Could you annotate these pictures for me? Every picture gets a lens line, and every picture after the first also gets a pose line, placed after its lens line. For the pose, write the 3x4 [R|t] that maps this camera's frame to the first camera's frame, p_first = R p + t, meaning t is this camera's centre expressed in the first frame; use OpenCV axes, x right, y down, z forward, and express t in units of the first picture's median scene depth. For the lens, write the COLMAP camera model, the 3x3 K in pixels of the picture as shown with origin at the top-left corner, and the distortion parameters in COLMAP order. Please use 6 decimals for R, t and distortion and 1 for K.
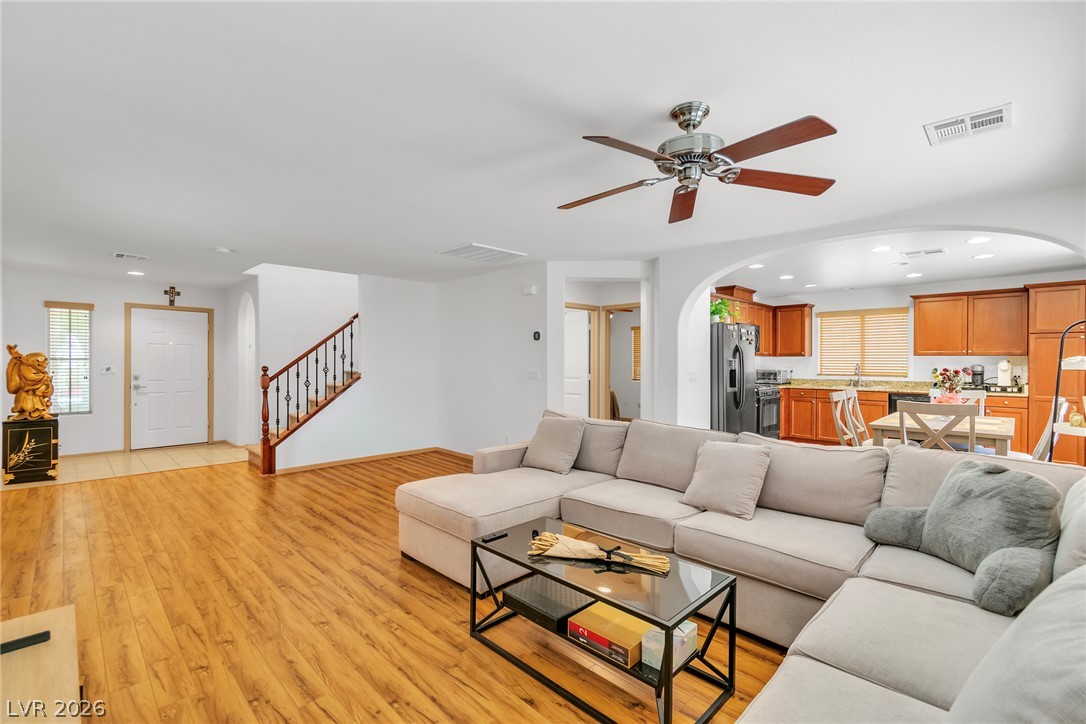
lens RADIAL K [[480.0, 0, 552.9], [0, 480.0, 361.9], [0, 0, 1]] dist [0.006969, -0.002358]
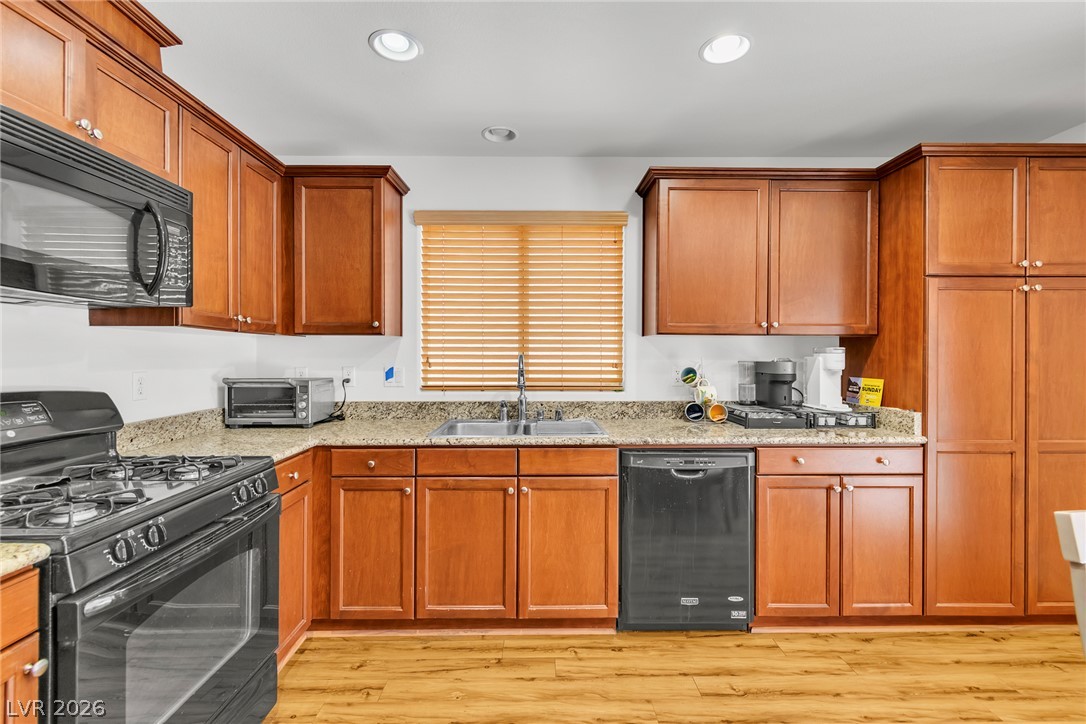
lens RADIAL K [[480.0, 0, 540.9], [0, 480.0, 355.3], [0, 0, 1]] dist [0.006969, -0.002358]
pose [[0.712944, -0.003610, 0.701212, 0.474480], [0.002009, 0.999993, 0.003105, 0.001487], [-0.701218, -0.000805, 0.712946, 0.882926]]
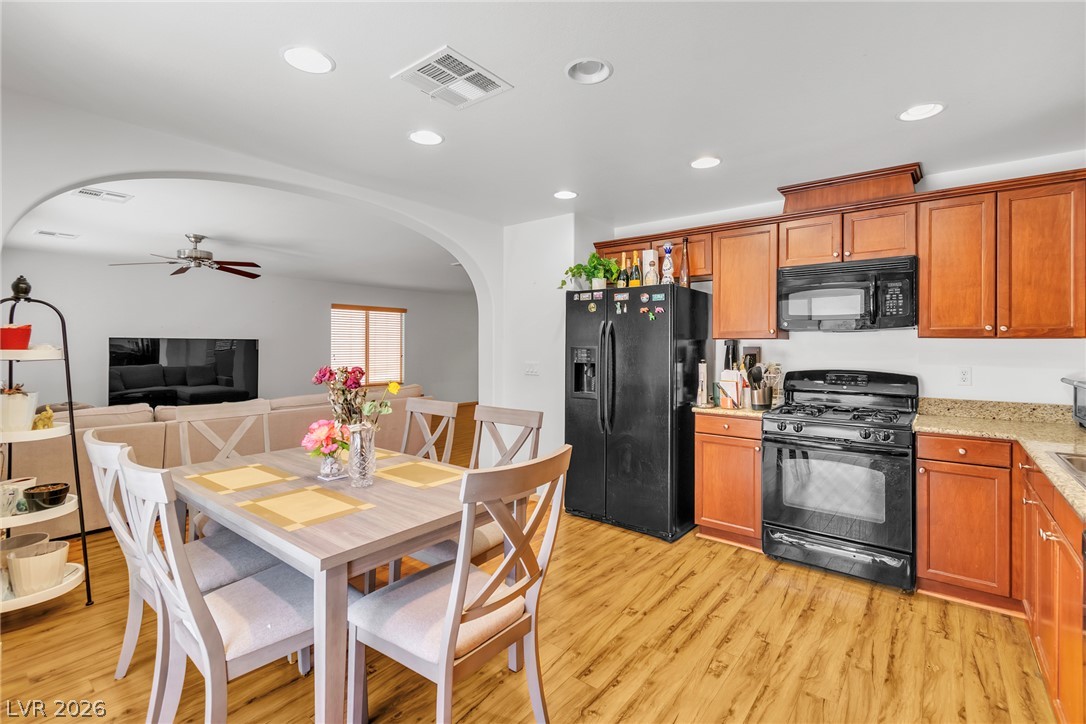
lens RADIAL K [[480.0, 0, 555.7], [0, 480.0, 343.3], [0, 0, 1]] dist [0.006969, -0.002358]
pose [[0.116089, -0.006250, -0.993219, 0.943394], [-0.005500, 0.999961, -0.006935, -0.005194], [0.993224, 0.006268, 0.116050, 0.835107]]
